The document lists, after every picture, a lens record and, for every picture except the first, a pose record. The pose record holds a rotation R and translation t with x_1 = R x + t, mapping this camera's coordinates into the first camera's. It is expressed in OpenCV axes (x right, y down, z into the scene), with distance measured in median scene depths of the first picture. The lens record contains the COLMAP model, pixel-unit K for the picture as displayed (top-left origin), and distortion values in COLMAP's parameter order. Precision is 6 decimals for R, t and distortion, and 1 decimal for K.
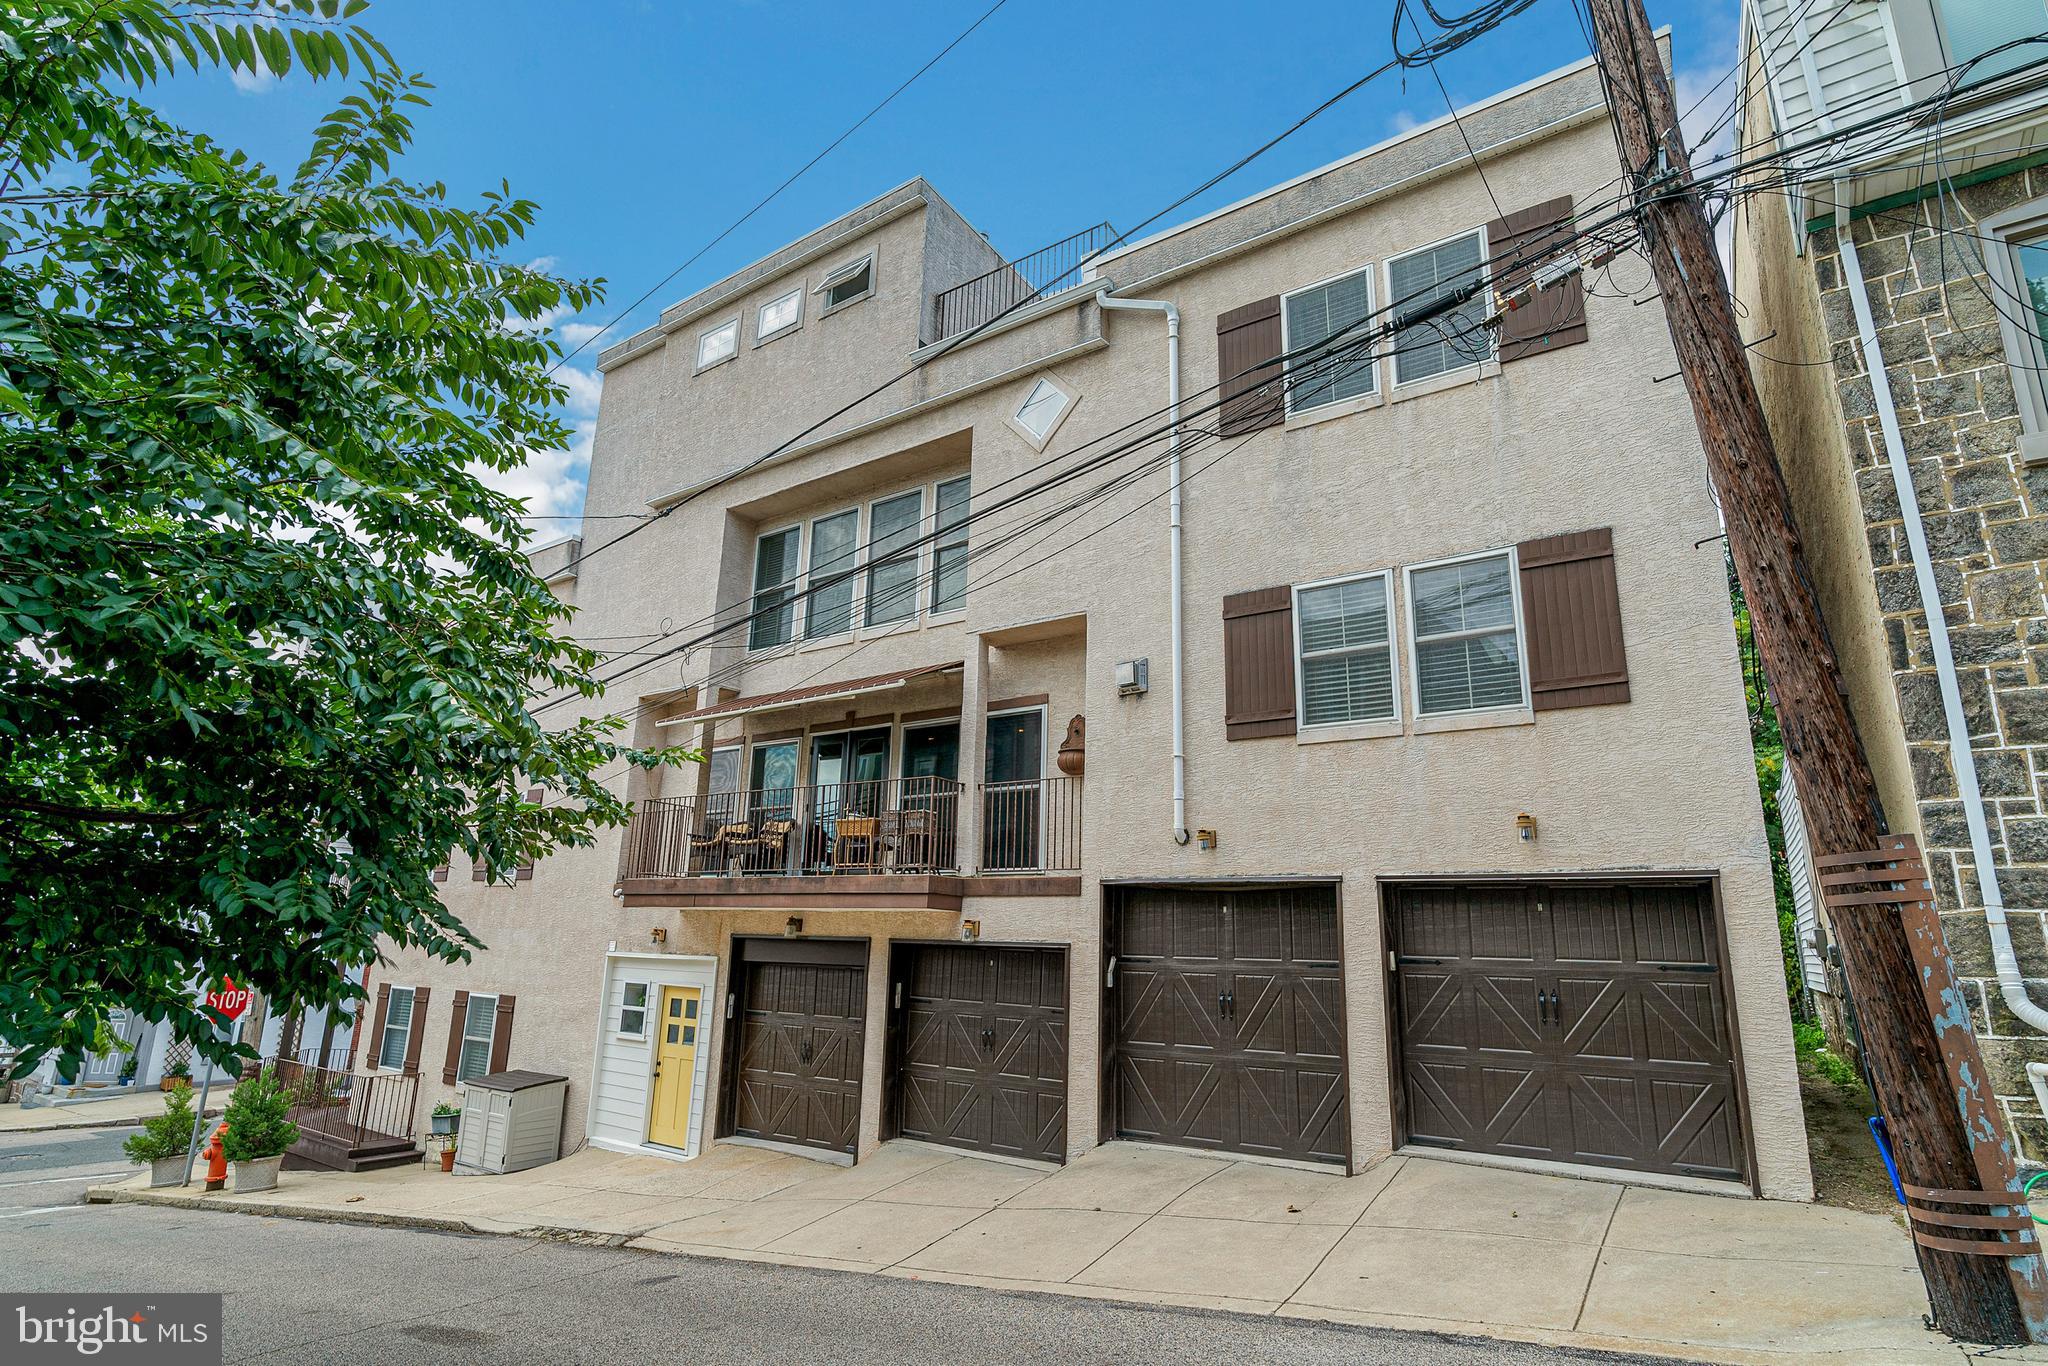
lens RADIAL K [[1023.7, 0, 1026.6], [0, 1023.7, 685.7], [0, 0, 1]] dist [-0.010772, 0.001220]
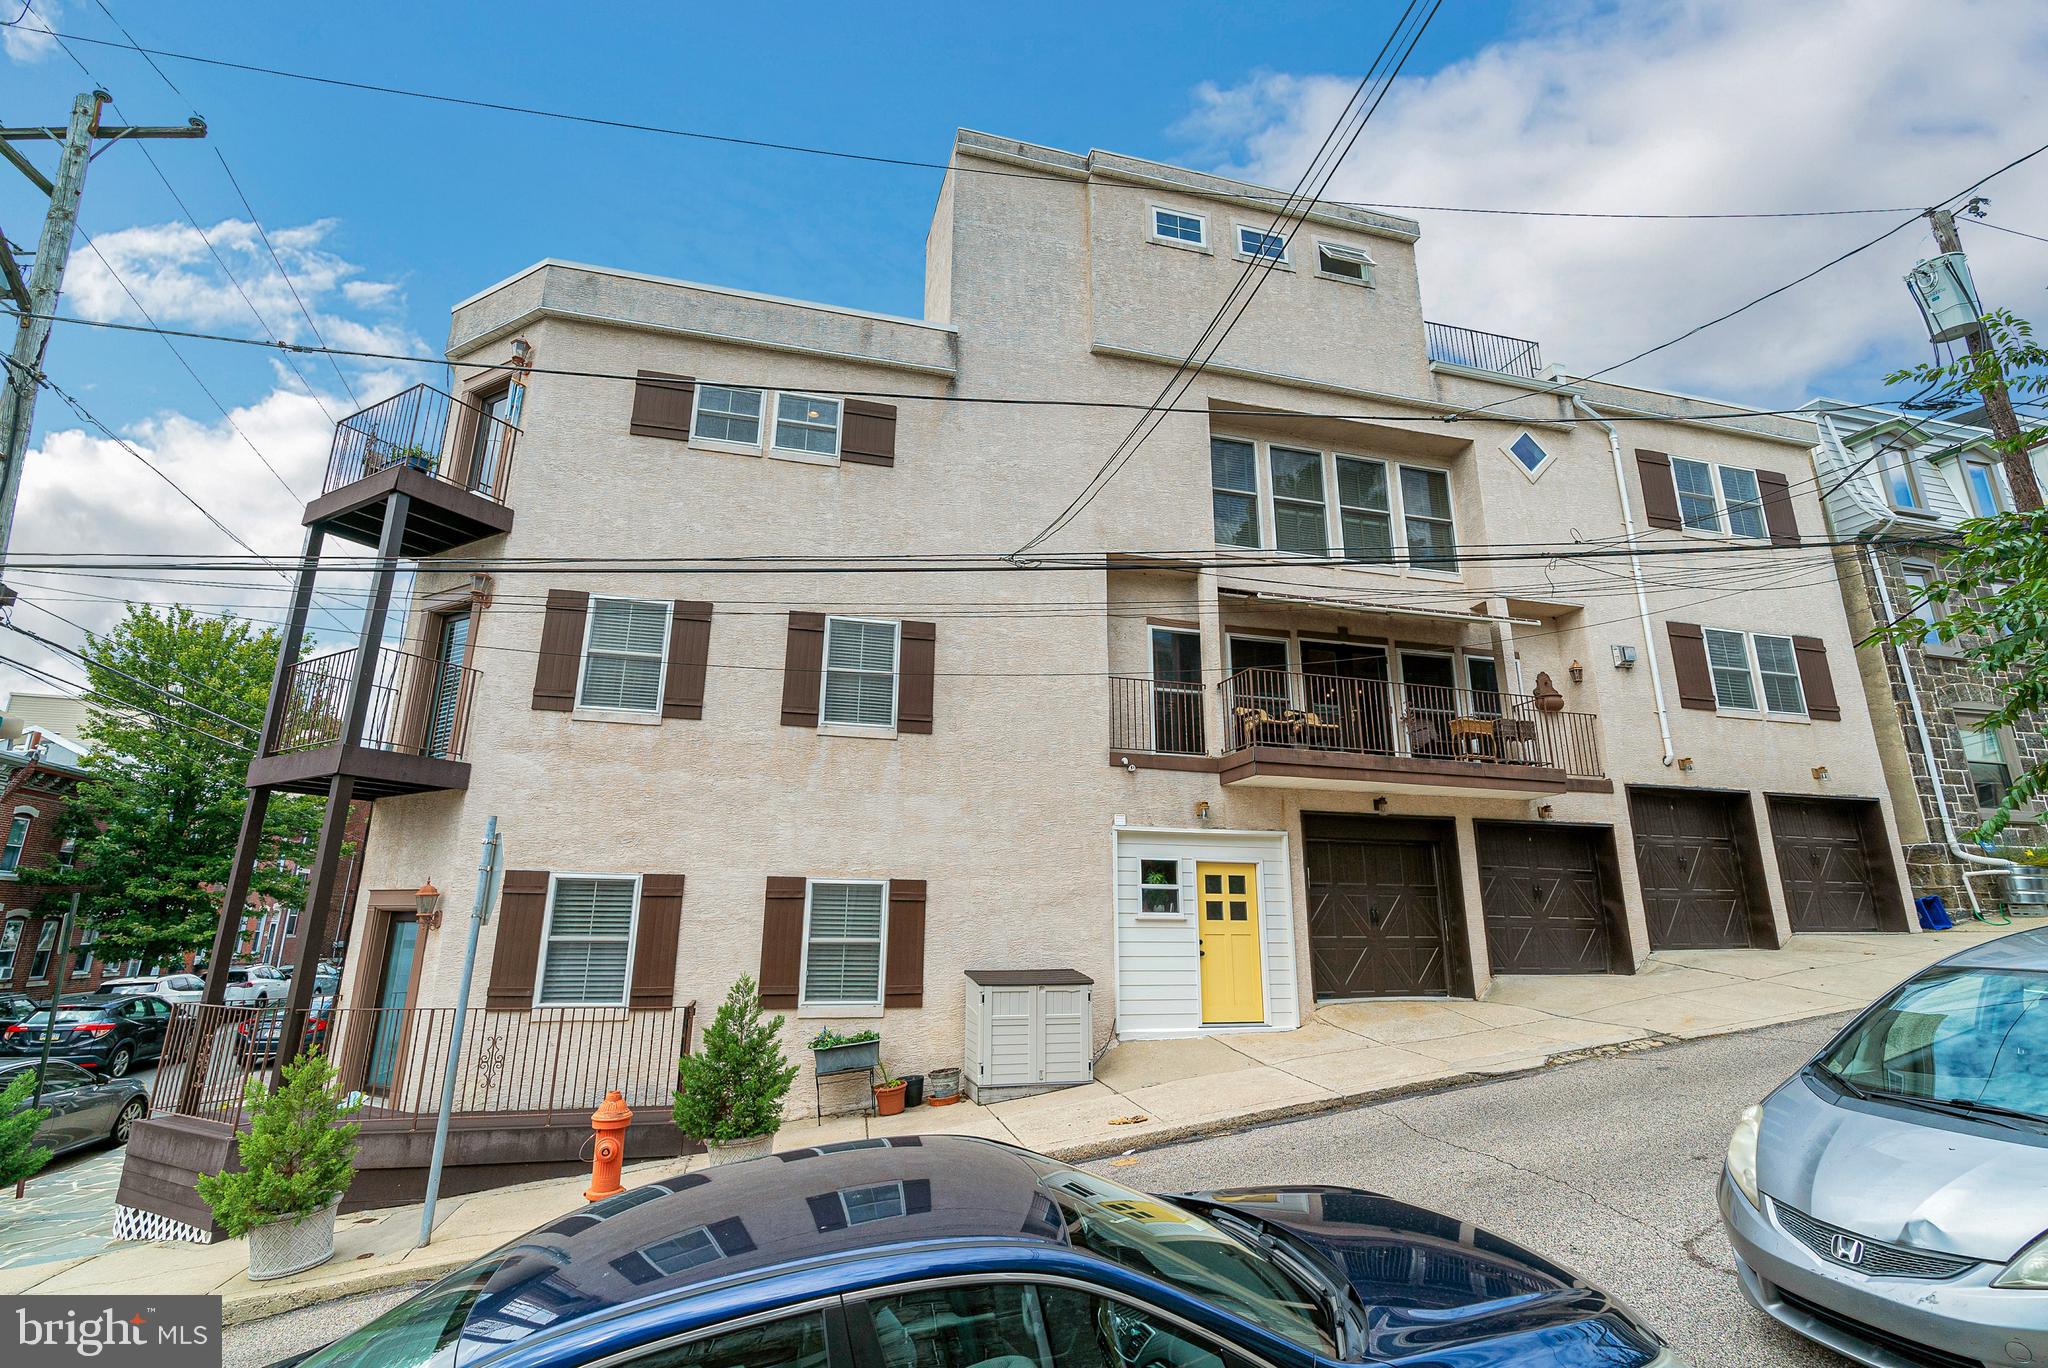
lens RADIAL K [[931.7, 0, 1026.1], [0, 931.7, 679.6], [0, 0, 1]] dist [-0.004438, -0.001413]
pose [[0.645585, 0.184953, 0.740954, -1.346031], [-0.175207, 0.980222, -0.092022, 0.278963], [-0.743319, -0.070412, 0.665221, 0.655949]]
